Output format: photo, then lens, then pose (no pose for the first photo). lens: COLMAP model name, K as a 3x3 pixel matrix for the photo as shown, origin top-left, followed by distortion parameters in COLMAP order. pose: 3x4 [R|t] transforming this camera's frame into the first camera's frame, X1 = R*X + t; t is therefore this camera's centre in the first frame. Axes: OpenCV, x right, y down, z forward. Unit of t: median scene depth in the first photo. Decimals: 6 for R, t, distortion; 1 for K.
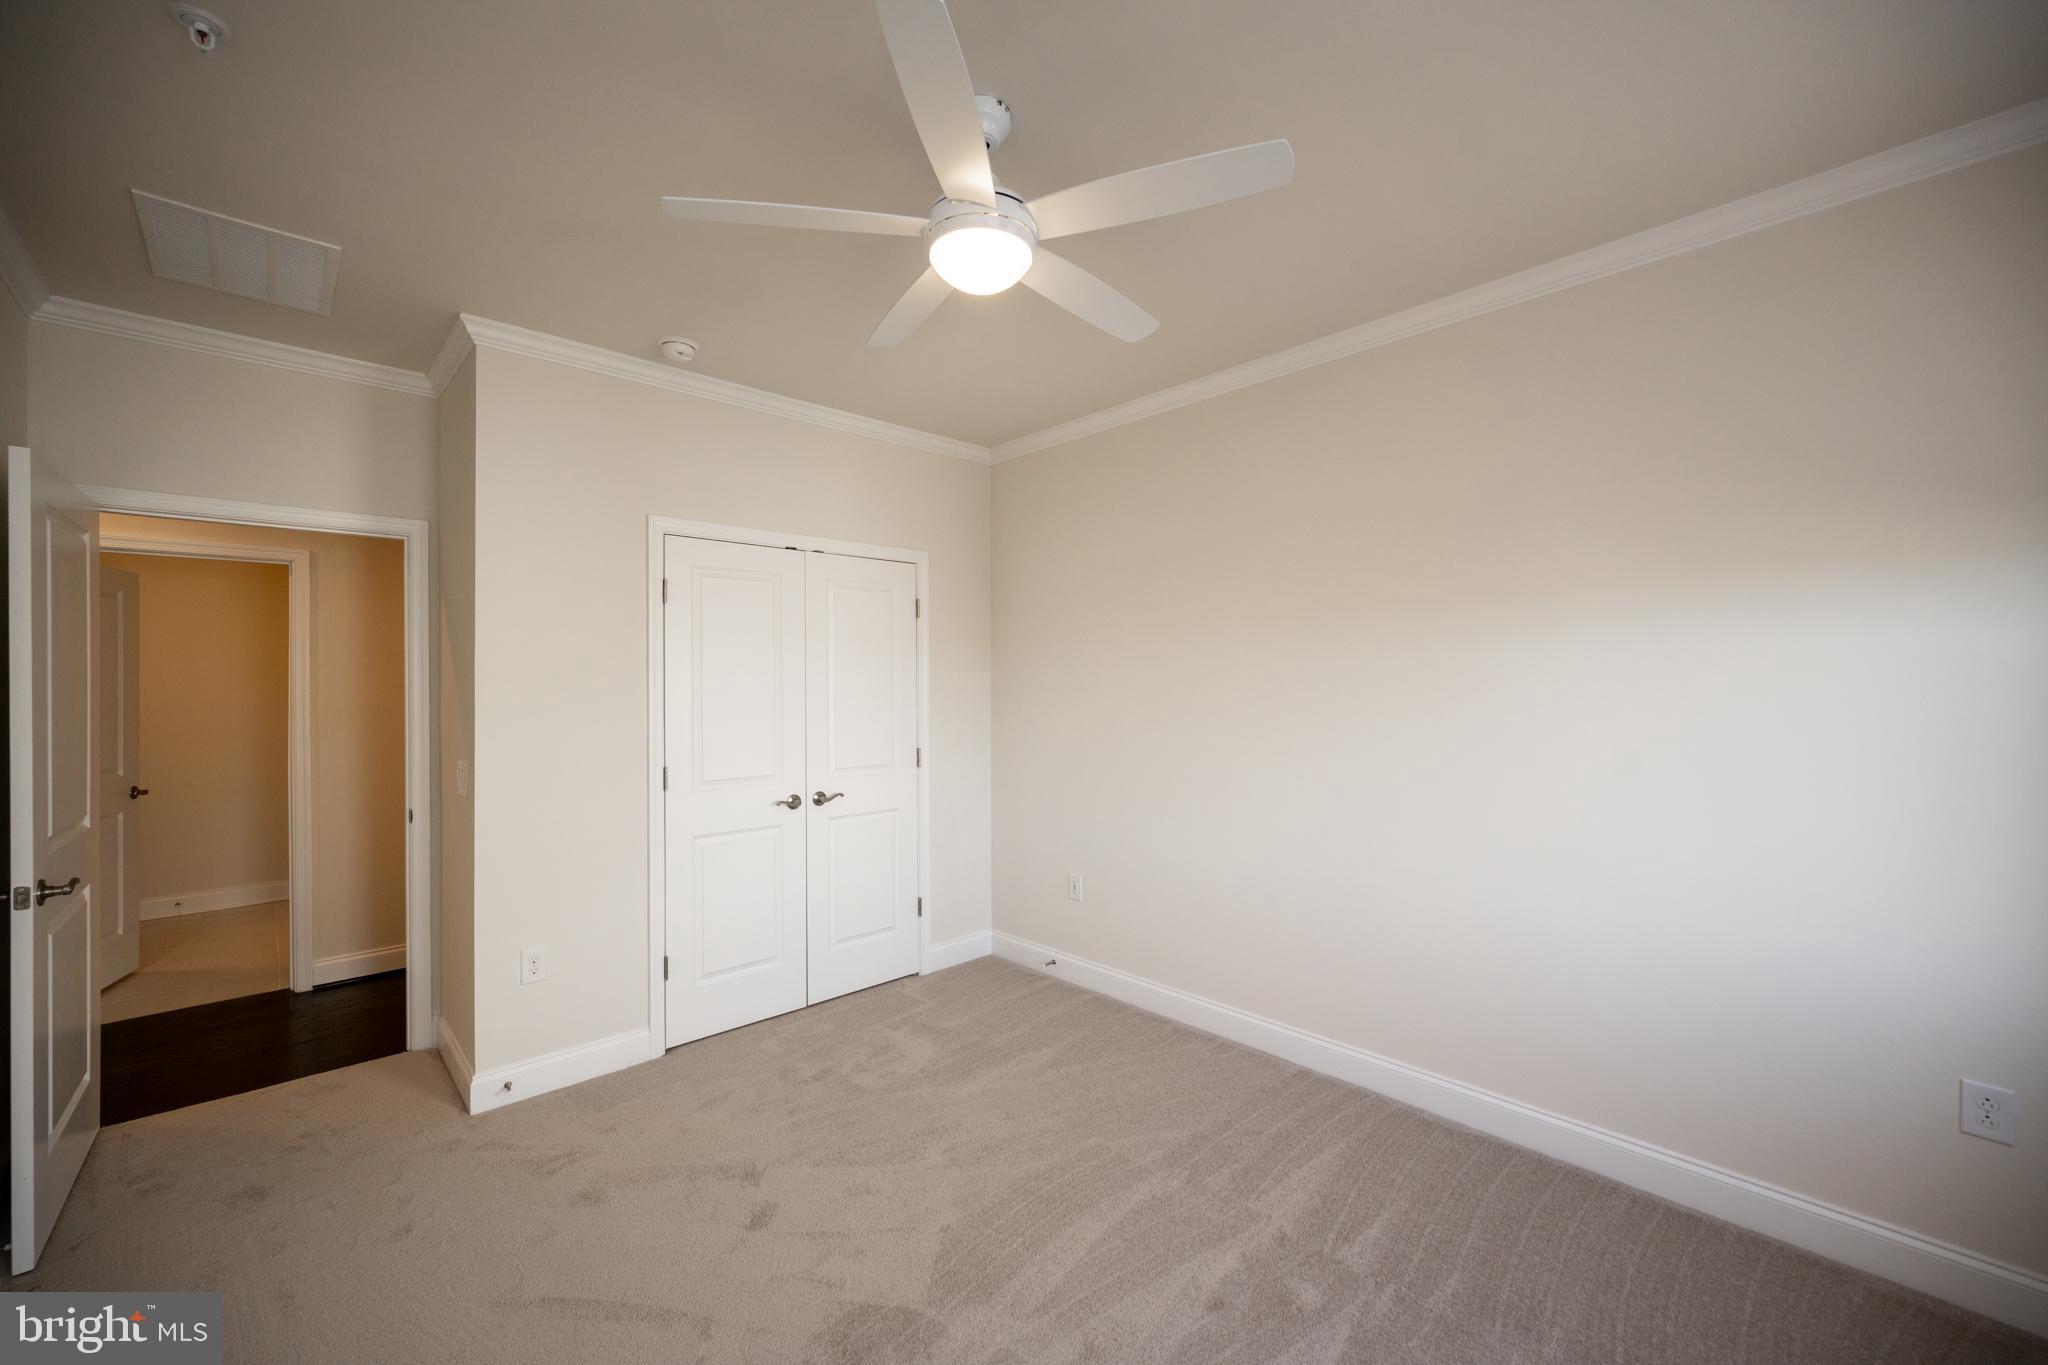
lens RADIAL K [[810.7, 0, 1043.4], [0, 810.7, 674.2], [0, 0, 1]] dist [0.000646, 0.000070]
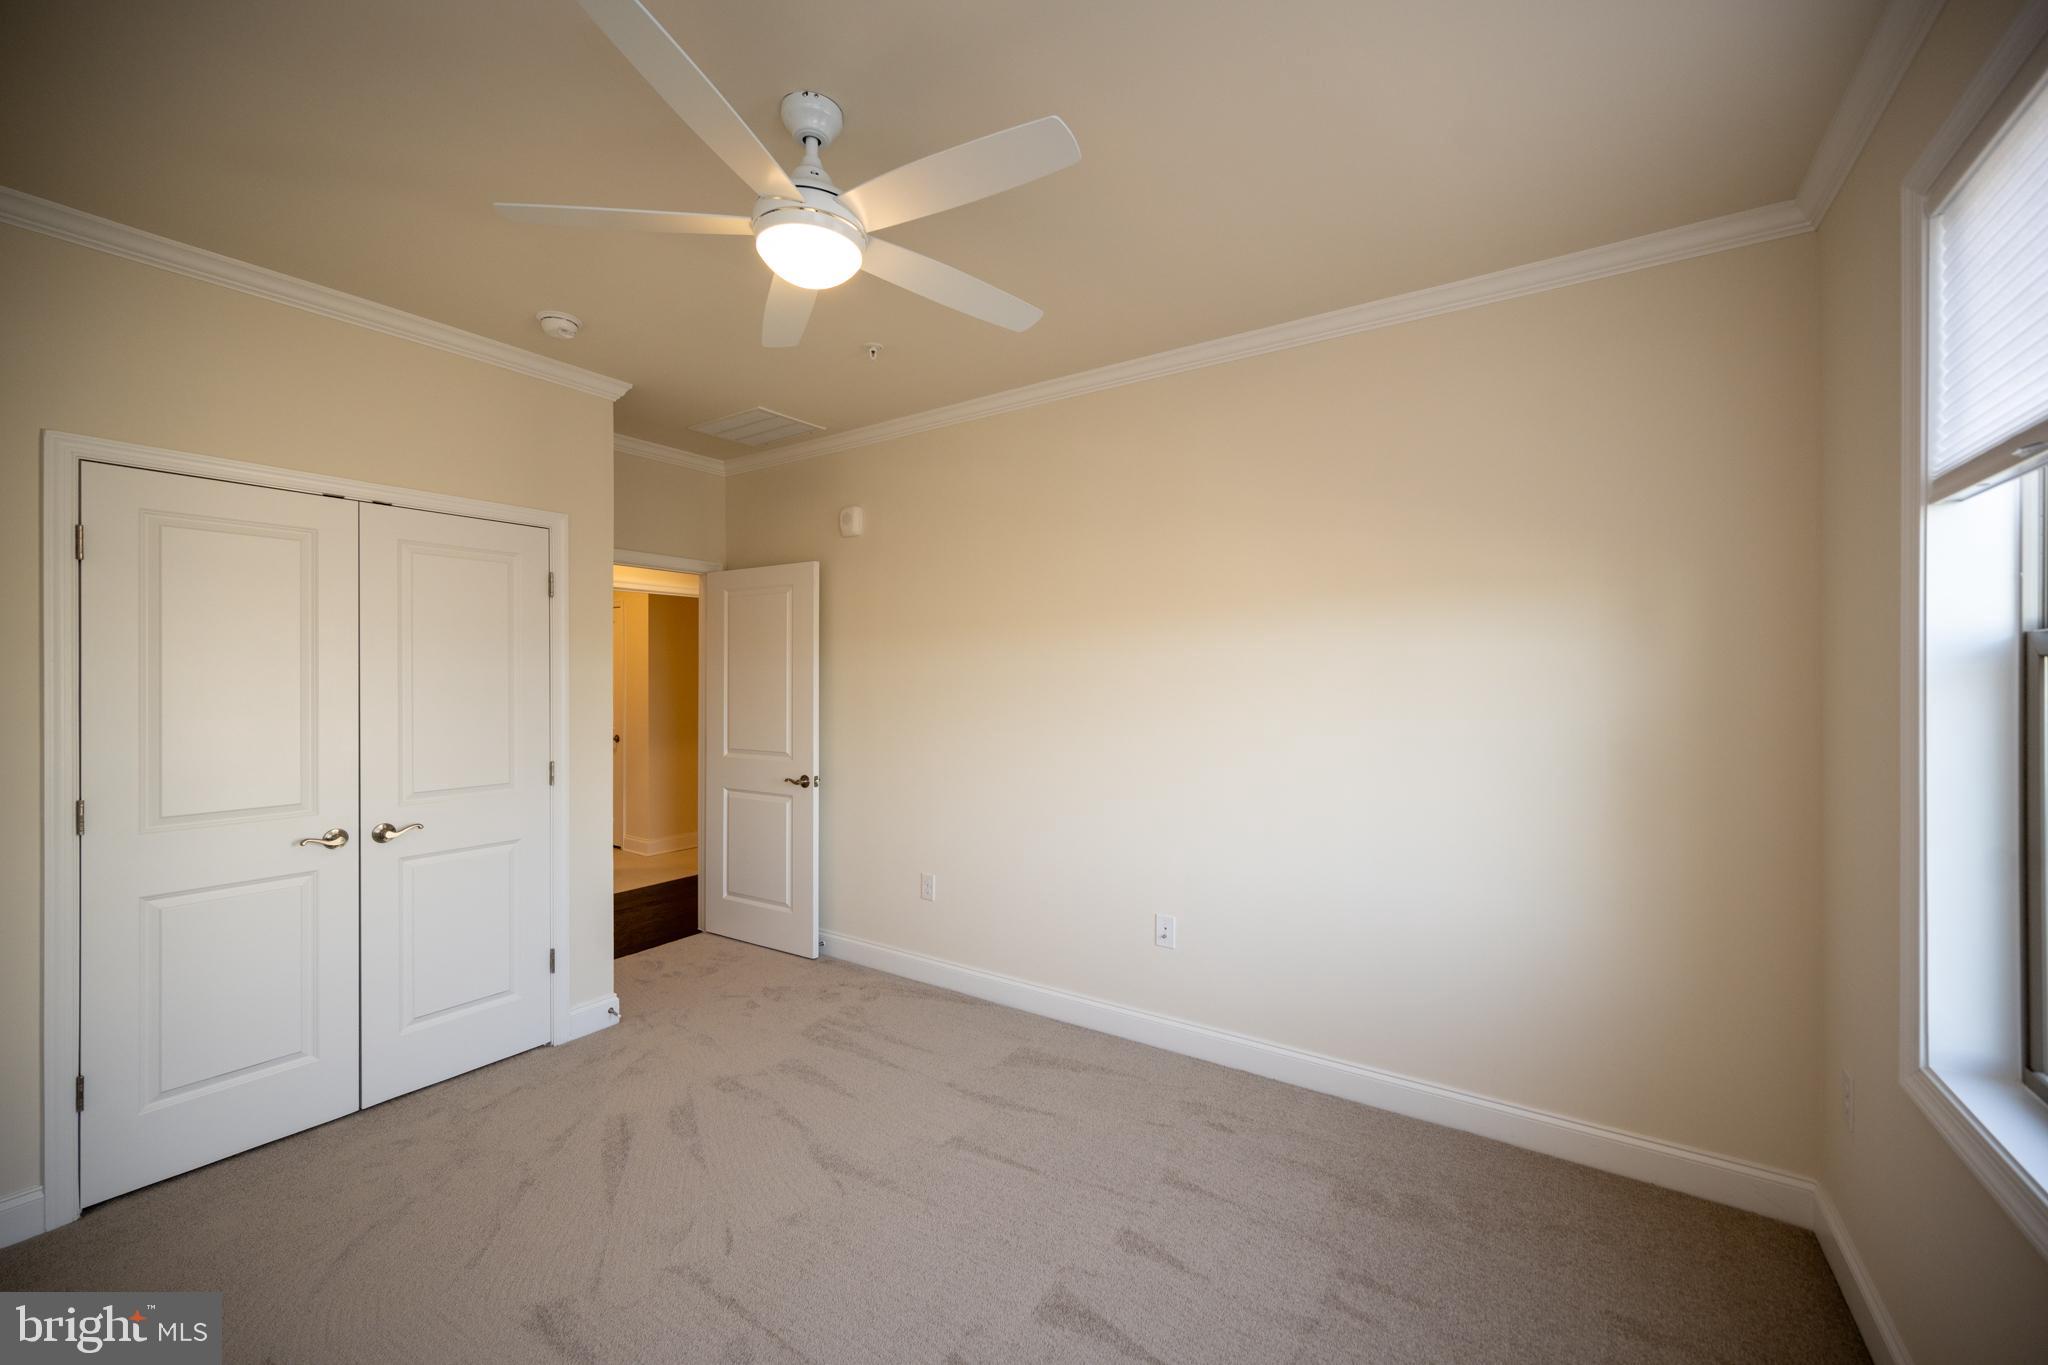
lens RADIAL K [[810.7, 0, 1029.1], [0, 810.7, 680.0], [0, 0, 1]] dist [0.000646, 0.000070]
pose [[0.976234, 0.005138, 0.216658, 0.142016], [-0.007353, 0.999929, 0.009419, 0.000593], [-0.216594, -0.010789, 0.976202, 0.135309]]
